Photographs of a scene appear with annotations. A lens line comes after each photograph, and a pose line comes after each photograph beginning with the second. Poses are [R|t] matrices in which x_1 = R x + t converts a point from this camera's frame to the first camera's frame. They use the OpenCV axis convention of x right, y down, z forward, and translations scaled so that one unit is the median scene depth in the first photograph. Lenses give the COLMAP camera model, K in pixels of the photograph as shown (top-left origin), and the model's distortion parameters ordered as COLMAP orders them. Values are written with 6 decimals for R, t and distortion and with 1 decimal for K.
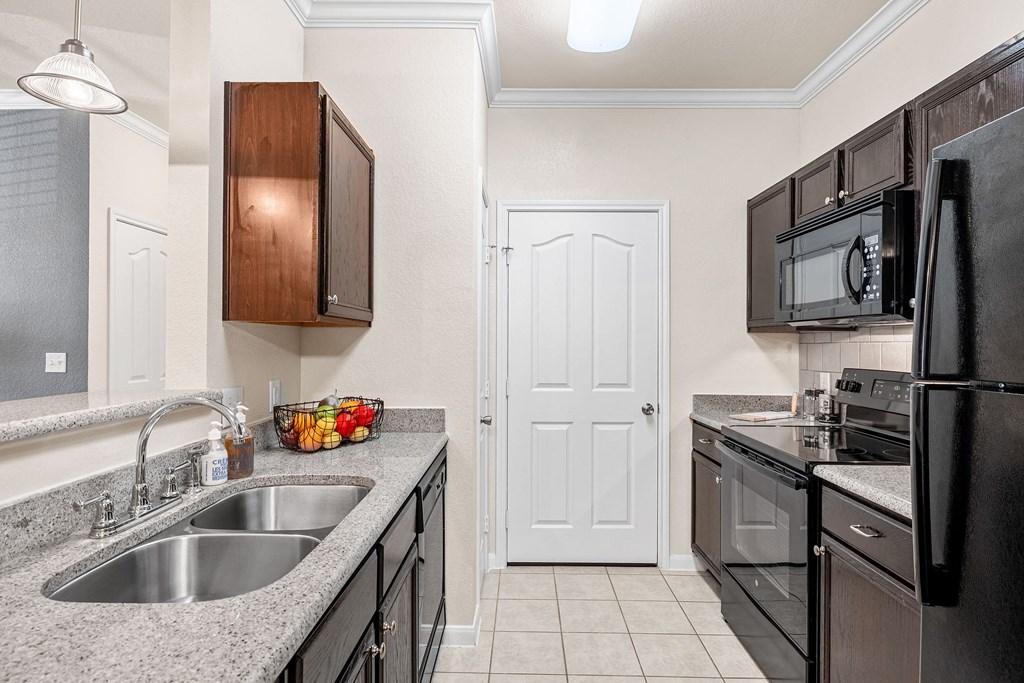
lens RADIAL K [[541.2, 0, 511.0], [0, 541.2, 339.6], [0, 0, 1]] dist [0.002467, 0.001155]
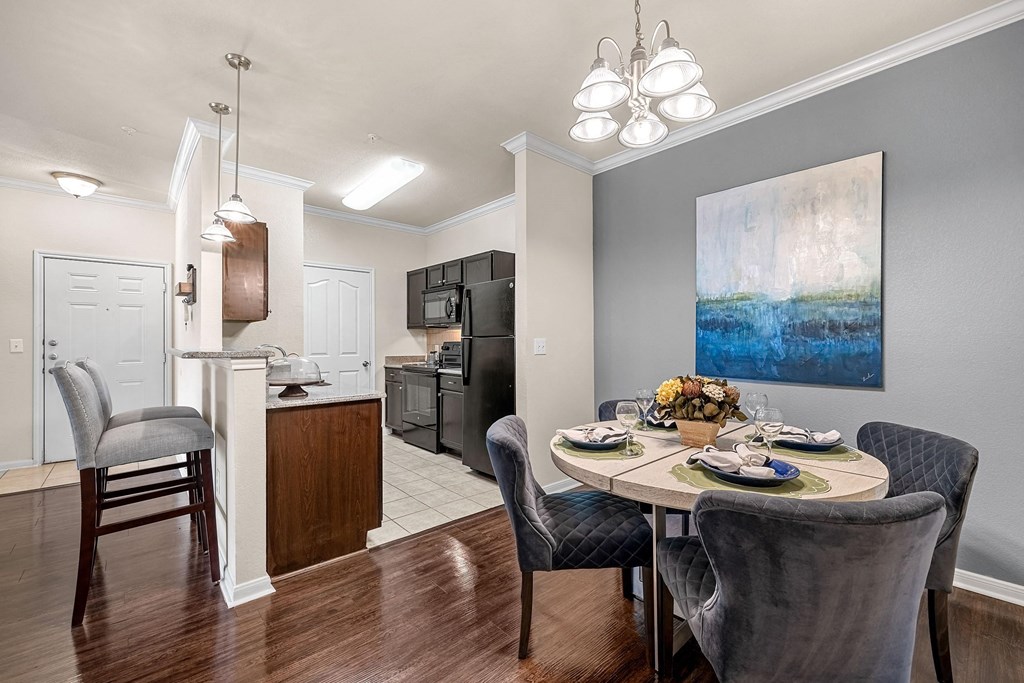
lens RADIAL K [[422.2, 0, 512.2], [0, 422.2, 339.2], [0, 0, 1]] dist [0.000852, 0.000073]
pose [[0.741297, -0.003267, 0.671169, -0.582055], [0.003599, 0.999993, 0.000893, 0.040783], [-0.671167, 0.001754, 0.741304, -0.843211]]
